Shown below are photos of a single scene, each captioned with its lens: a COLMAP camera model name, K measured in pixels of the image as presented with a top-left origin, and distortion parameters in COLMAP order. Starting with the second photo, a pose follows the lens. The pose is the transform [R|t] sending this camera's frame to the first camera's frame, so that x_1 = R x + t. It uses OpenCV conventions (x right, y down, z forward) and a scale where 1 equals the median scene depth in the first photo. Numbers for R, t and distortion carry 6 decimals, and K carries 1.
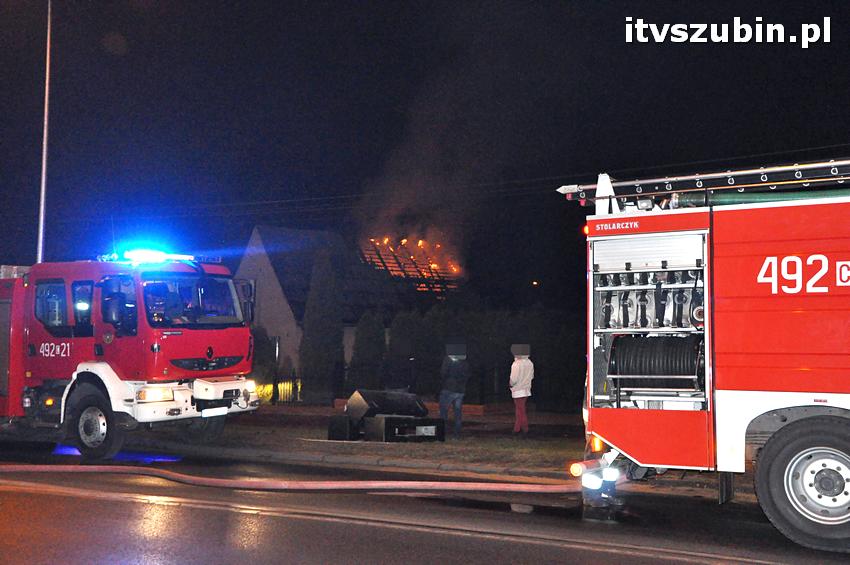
lens RADIAL K [[1022.3, 0, 426.2], [0, 1022.3, 282.3], [0, 0, 1]] dist [0.019942, 0.000000]
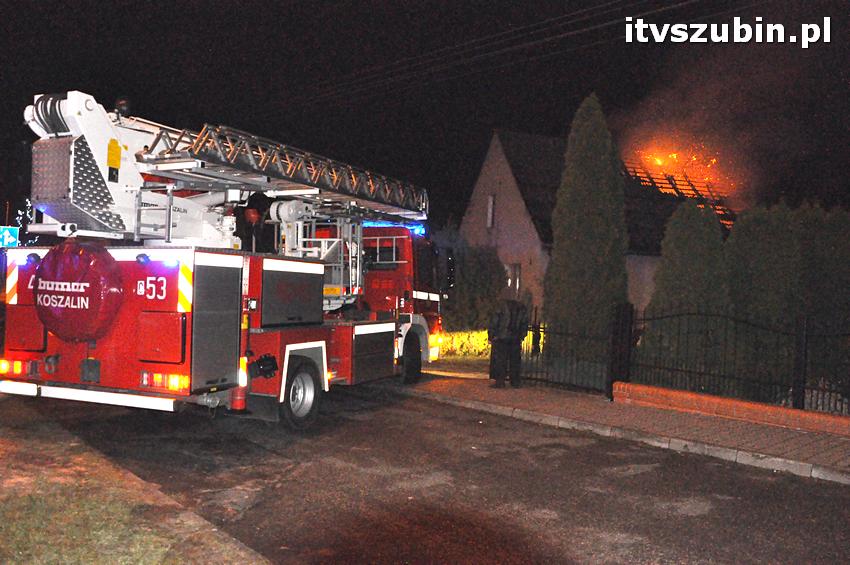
lens RADIAL K [[756.7, 0, 425.9], [0, 756.7, 280.9], [0, 0, 1]] dist [-0.005570, 0.000419]
pose [[0.959781, 0.028225, -0.279329, -0.048620], [-0.010209, 0.997784, 0.065745, 0.028368], [0.280566, -0.060249, 0.957942, 0.410350]]
